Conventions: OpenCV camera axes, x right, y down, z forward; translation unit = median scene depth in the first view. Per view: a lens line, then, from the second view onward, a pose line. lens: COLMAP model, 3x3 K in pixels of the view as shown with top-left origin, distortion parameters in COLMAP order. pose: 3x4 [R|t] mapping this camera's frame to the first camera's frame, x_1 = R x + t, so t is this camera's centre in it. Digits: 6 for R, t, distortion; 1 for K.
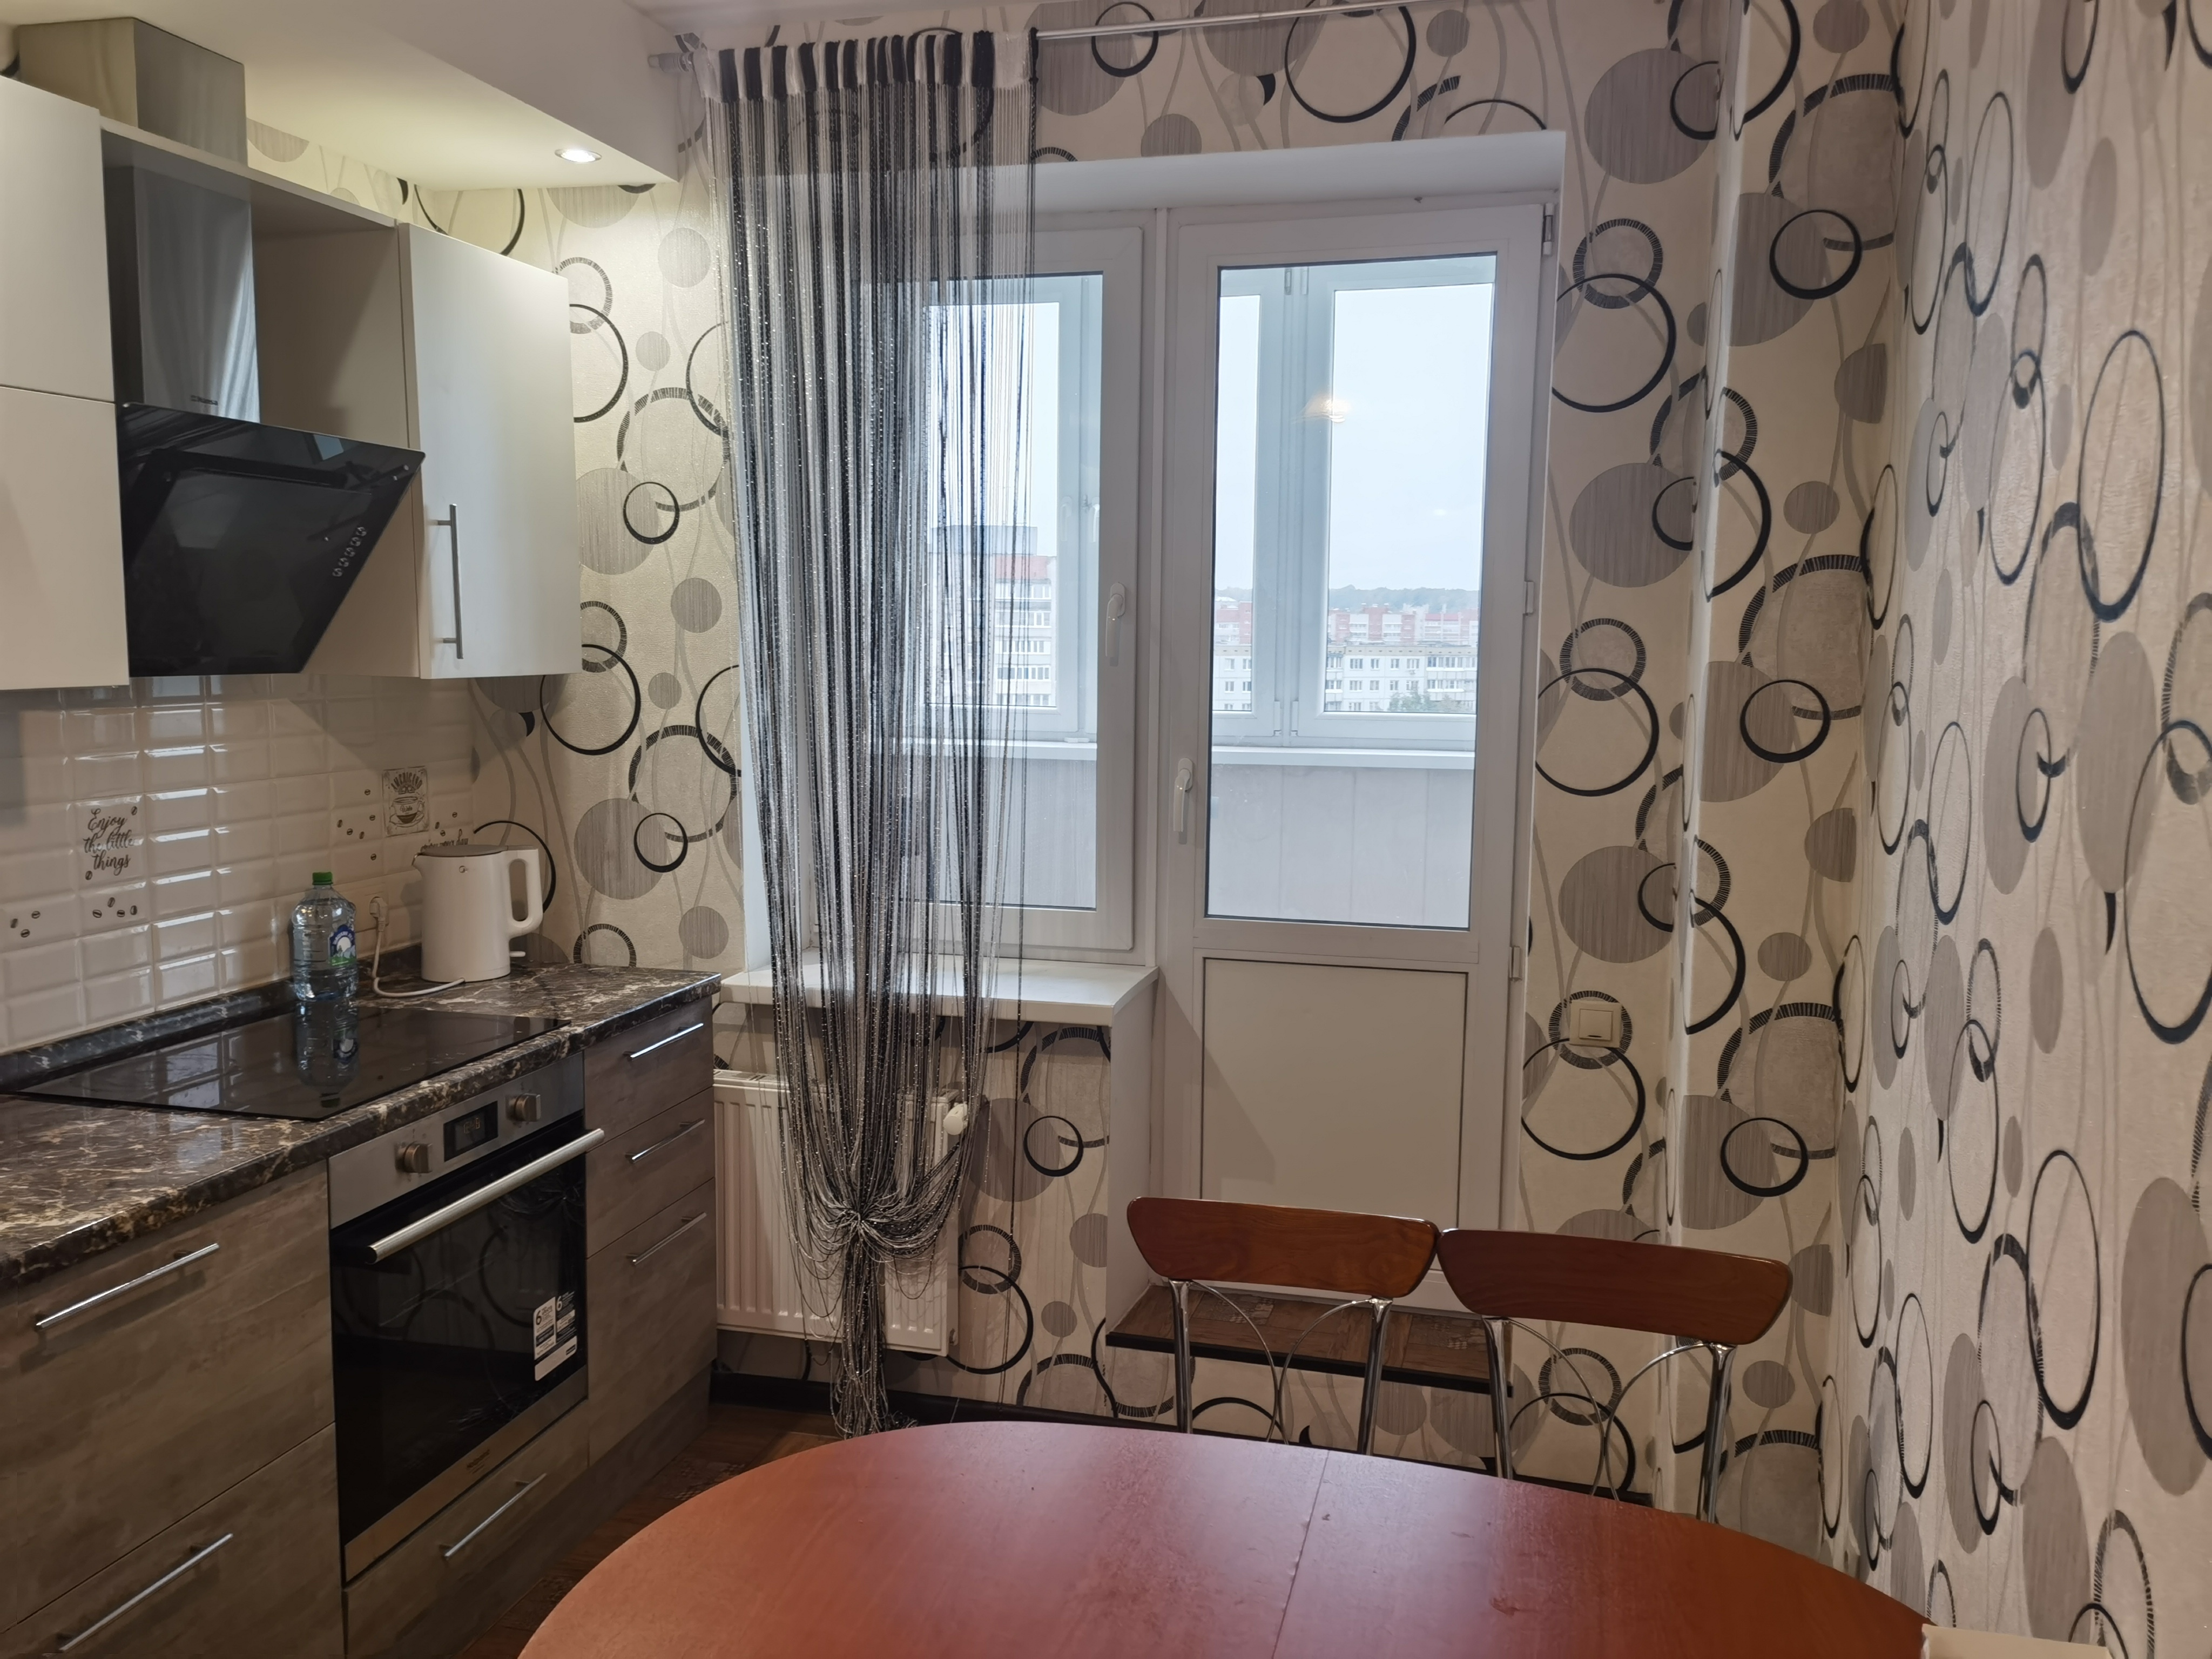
lens RADIAL K [[1714.9, 0, 1110.2], [0, 1714.9, 845.7], [0, 0, 1]] dist [0.082677, -0.002484]
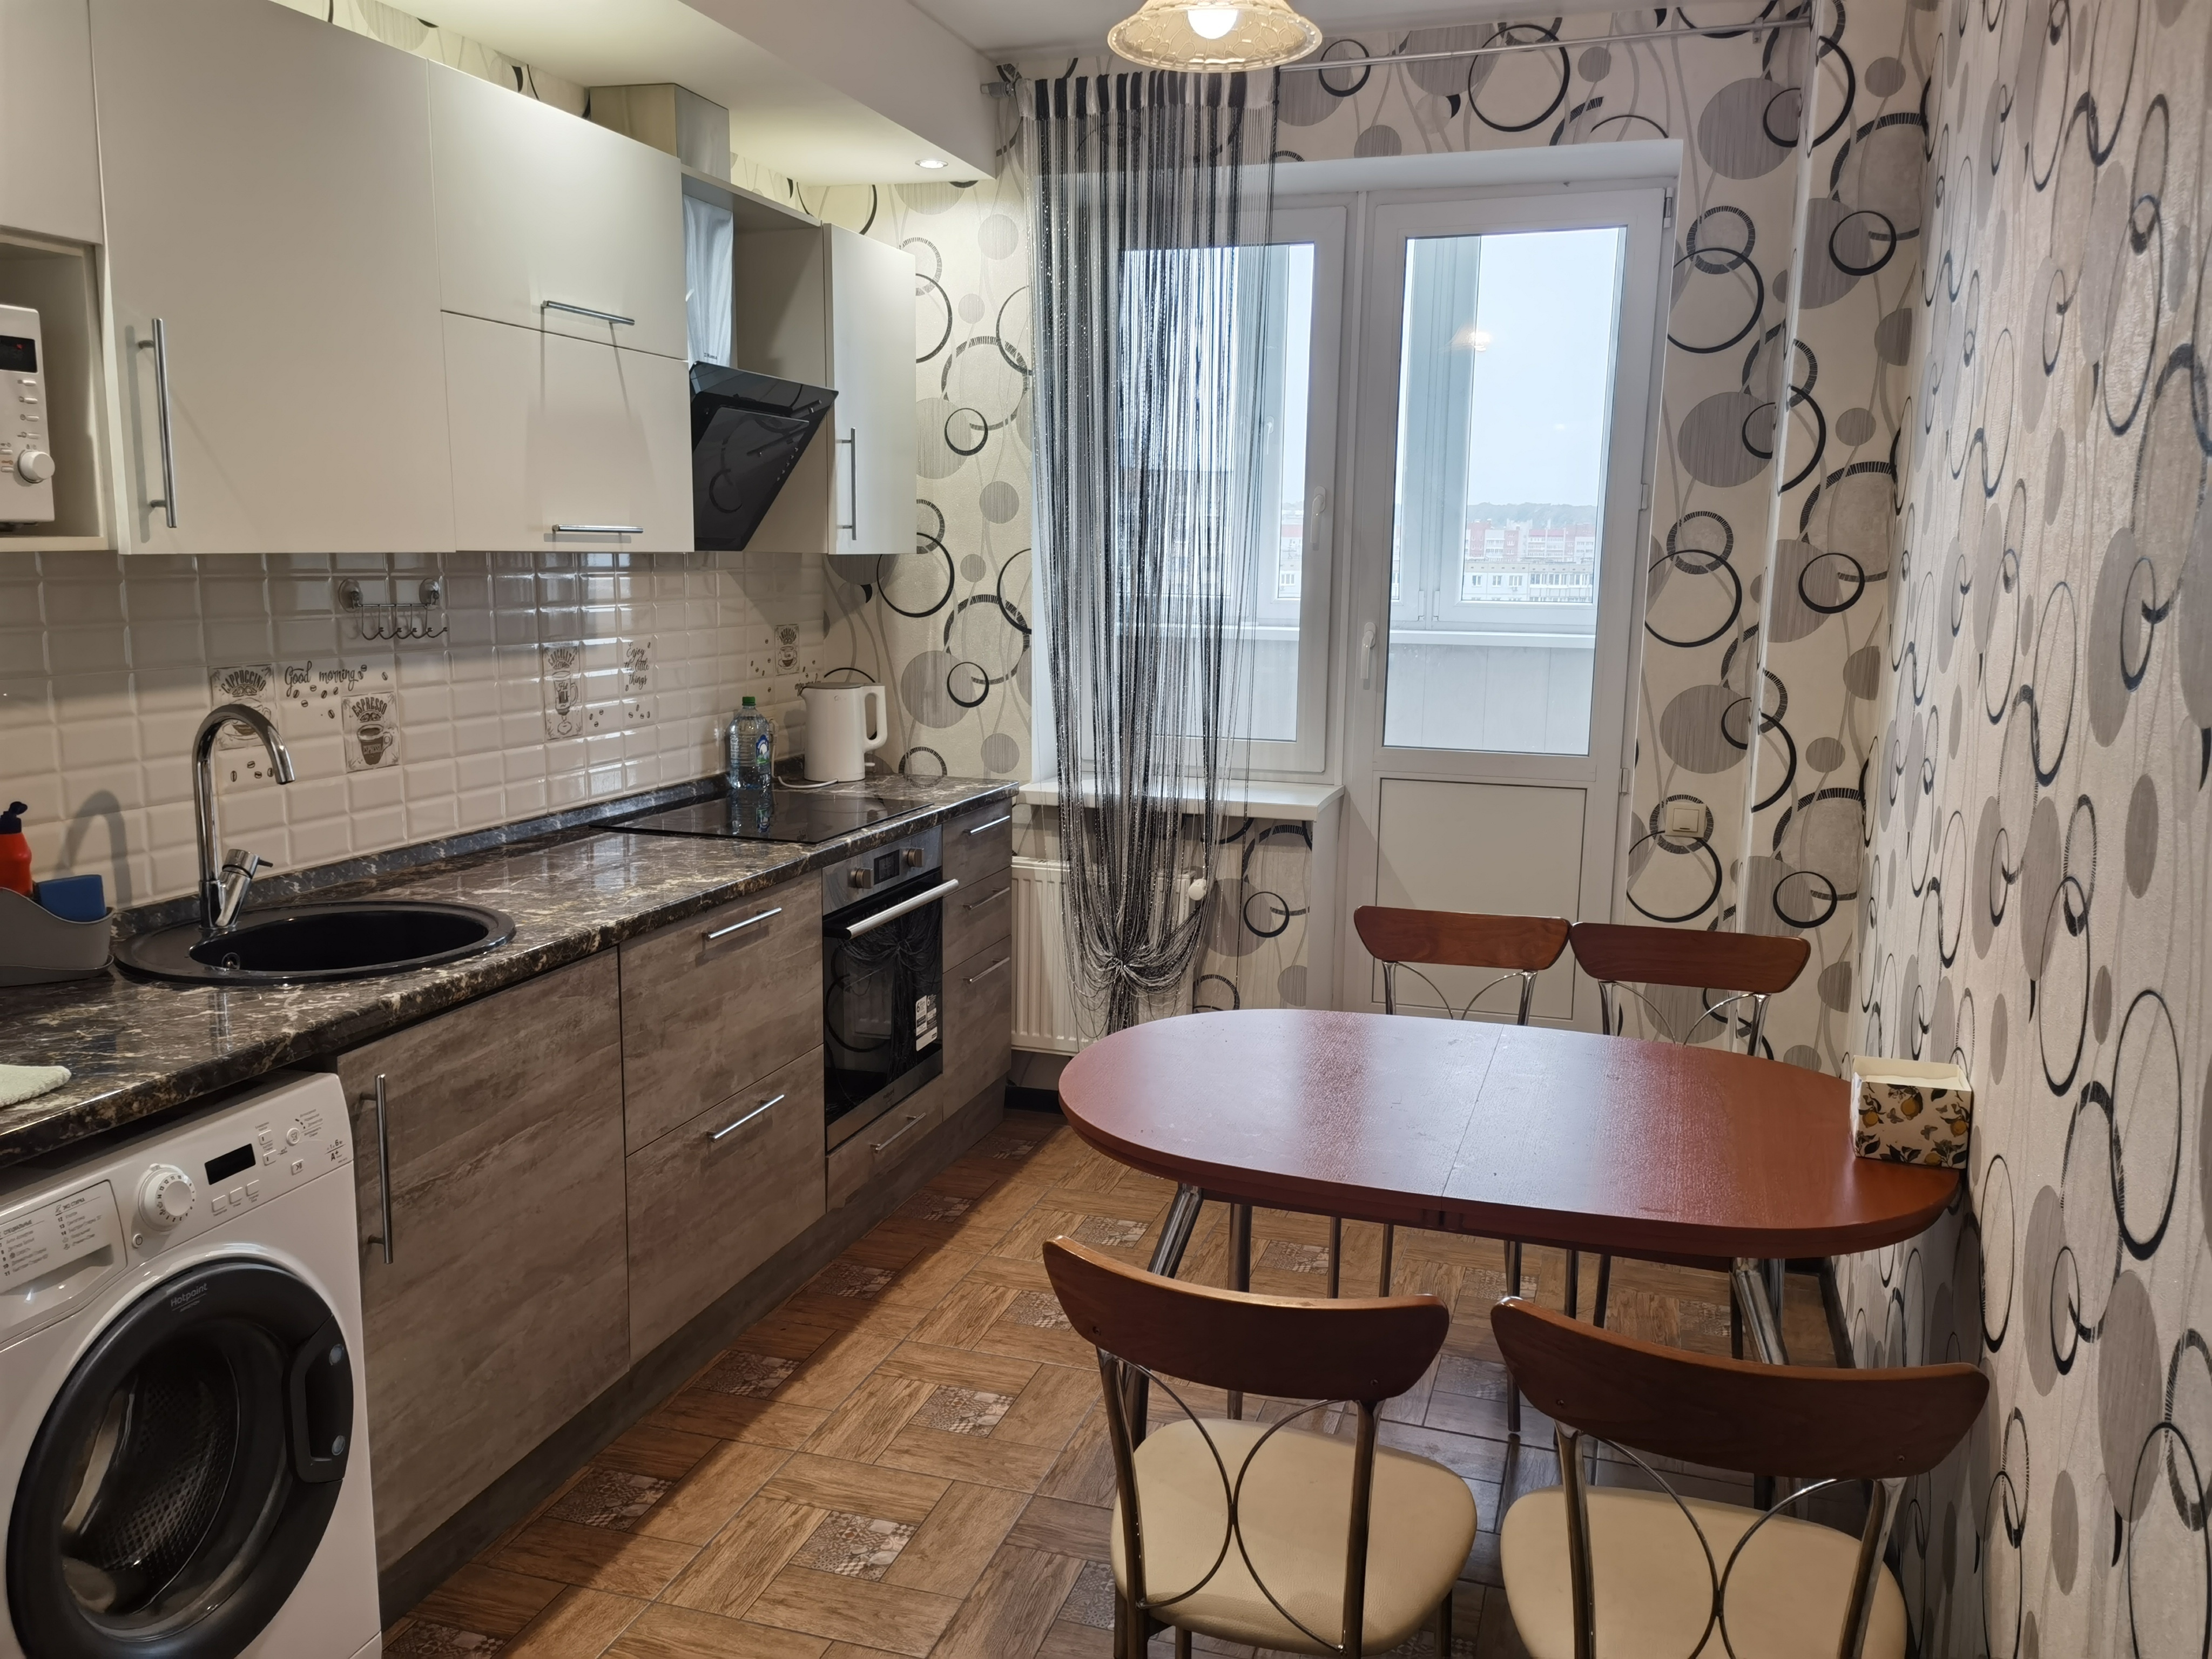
lens RADIAL K [[1709.6, 0, 1116.8], [0, 1709.6, 838.1], [0, 0, 1]] dist [0.084451, -0.006789]
pose [[0.998613, 0.013874, -0.050786, -0.089358], [-0.011595, 0.998924, 0.044903, 0.062959], [0.051355, -0.044251, 0.997700, -0.349501]]
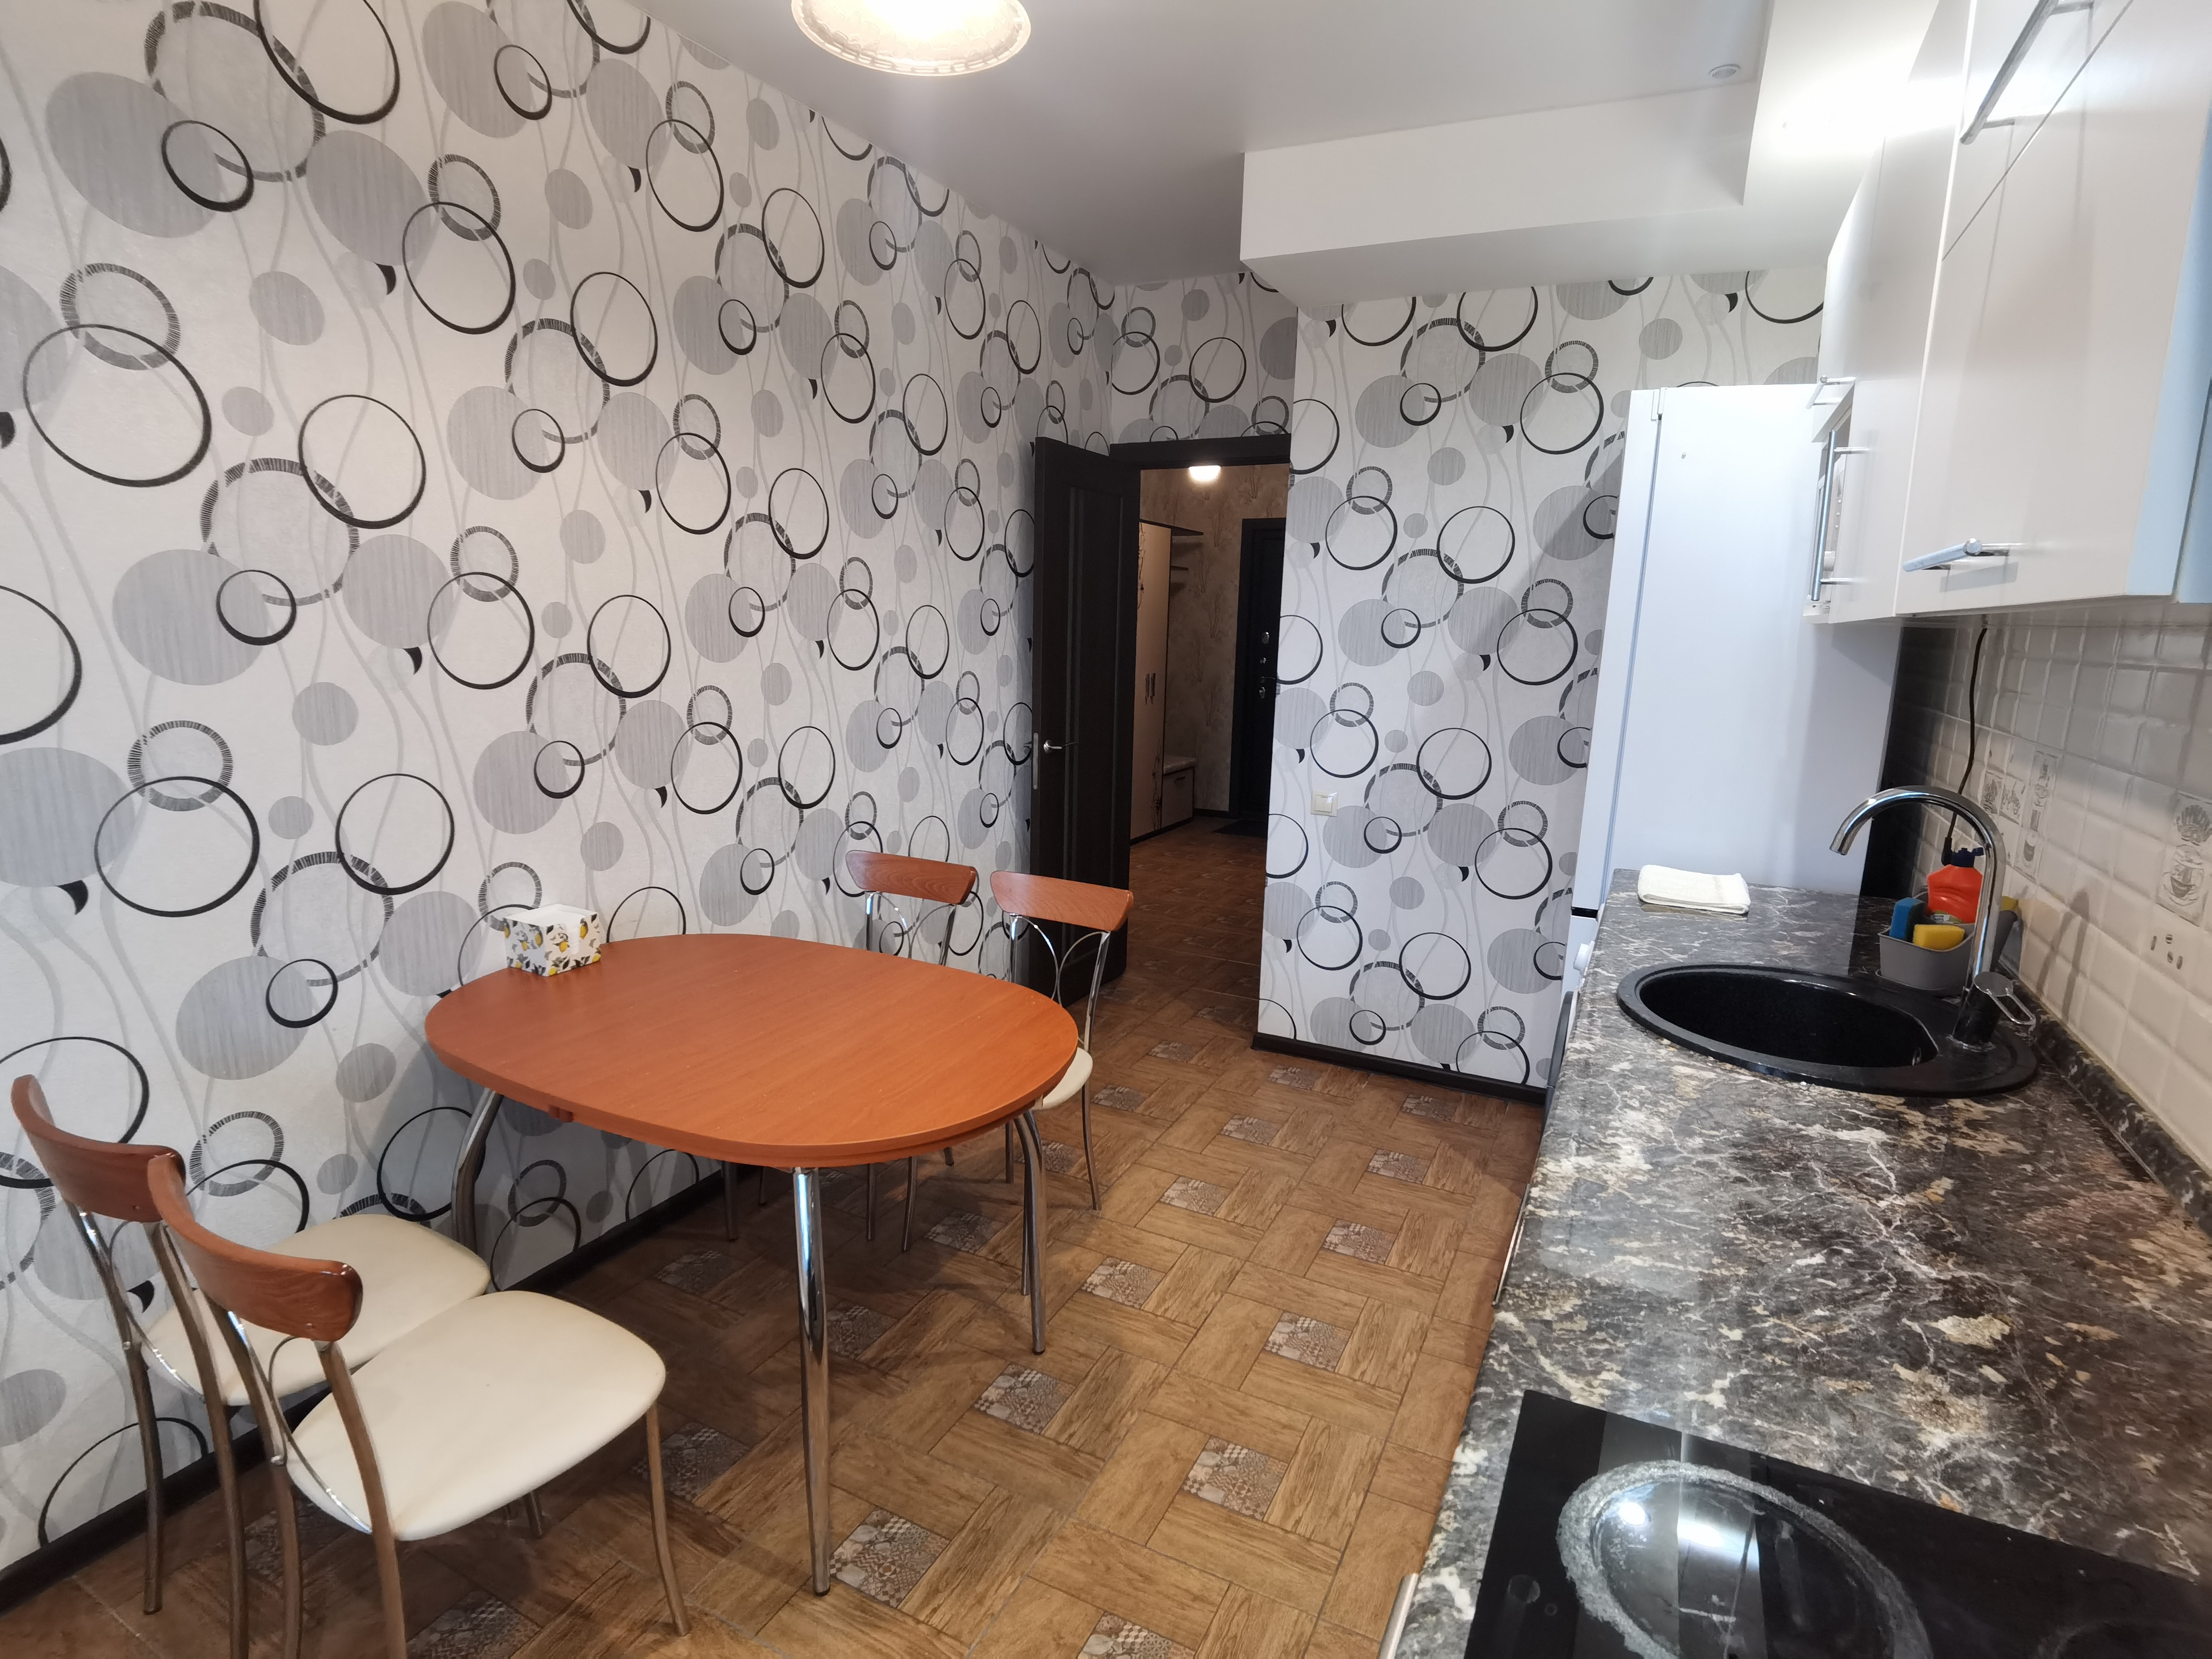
lens RADIAL K [[1101.8, 0, 1105.0], [0, 1101.8, 833.8], [0, 0, 1]] dist [0.018365, -0.058613]
pose [[-0.976567, -0.070851, 0.203217, -0.292710], [-0.003768, 0.949740, 0.313017, -0.088427], [-0.215181, 0.304917, -0.927752, 0.991970]]
